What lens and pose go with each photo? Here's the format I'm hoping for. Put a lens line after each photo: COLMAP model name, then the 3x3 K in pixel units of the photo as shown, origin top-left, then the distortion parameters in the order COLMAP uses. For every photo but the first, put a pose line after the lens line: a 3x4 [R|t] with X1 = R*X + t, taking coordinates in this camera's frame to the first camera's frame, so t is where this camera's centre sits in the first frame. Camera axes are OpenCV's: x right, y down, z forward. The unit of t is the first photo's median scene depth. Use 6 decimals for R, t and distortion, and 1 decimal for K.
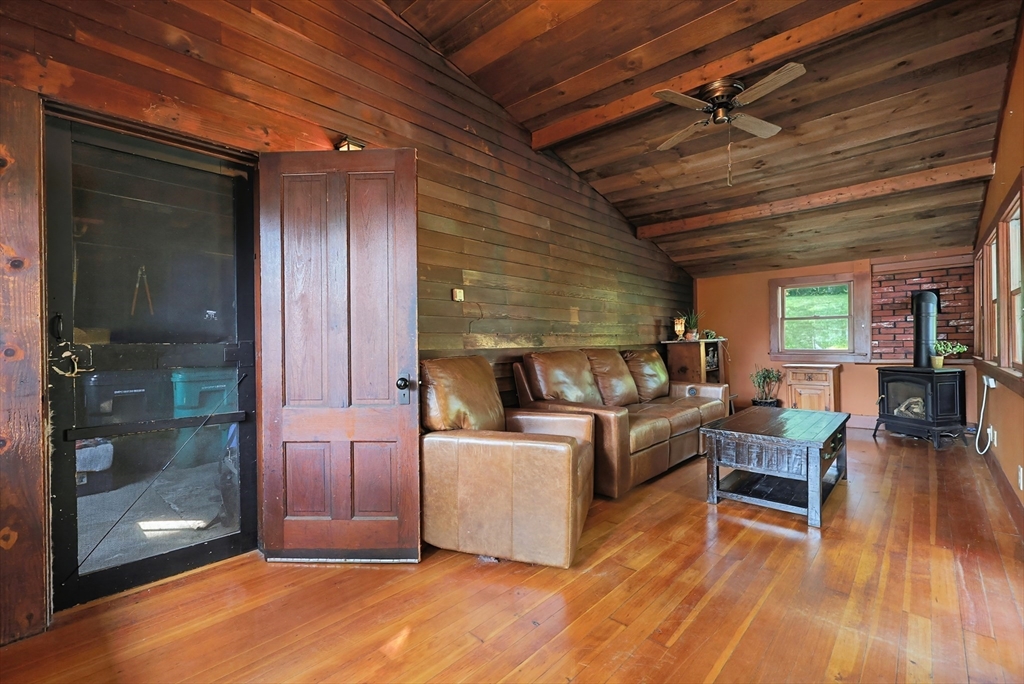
lens RADIAL K [[445.7, 0, 512.0], [0, 445.7, 342.0], [0, 0, 1]] dist [-0.001102, 0.000045]
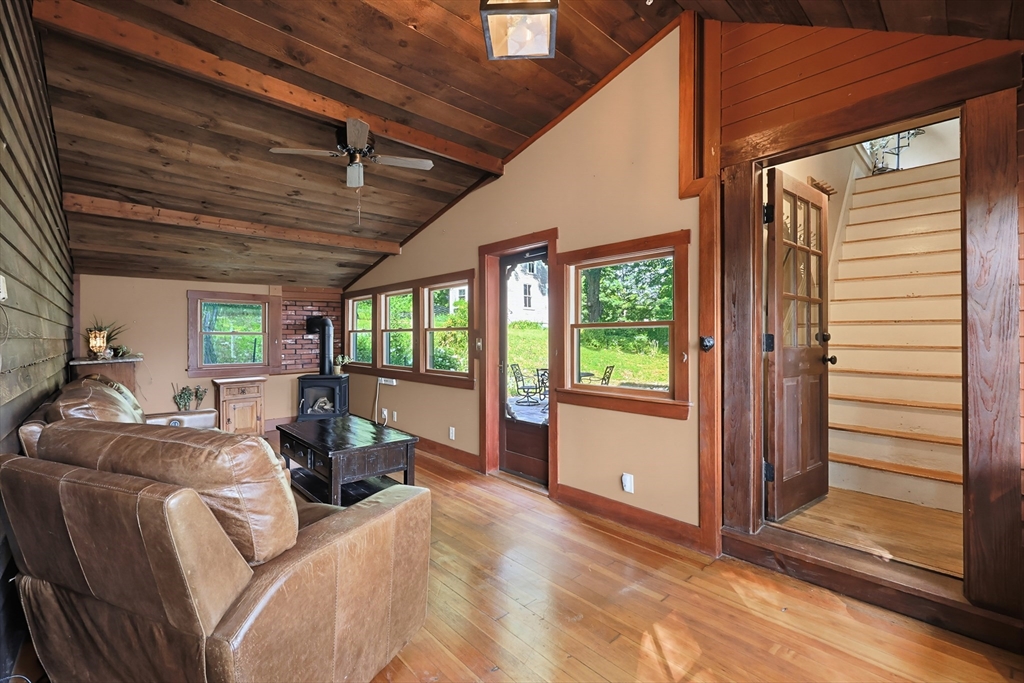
lens RADIAL K [[445.7, 0, 512.0], [0, 445.7, 341.5], [0, 0, 1]] dist [-0.001102, 0.000045]
pose [[0.088591, 0.005074, 0.996055, -0.404668], [0.000375, 0.999987, -0.005128, -0.040493], [-0.996068, 0.000828, 0.088588, 0.362806]]
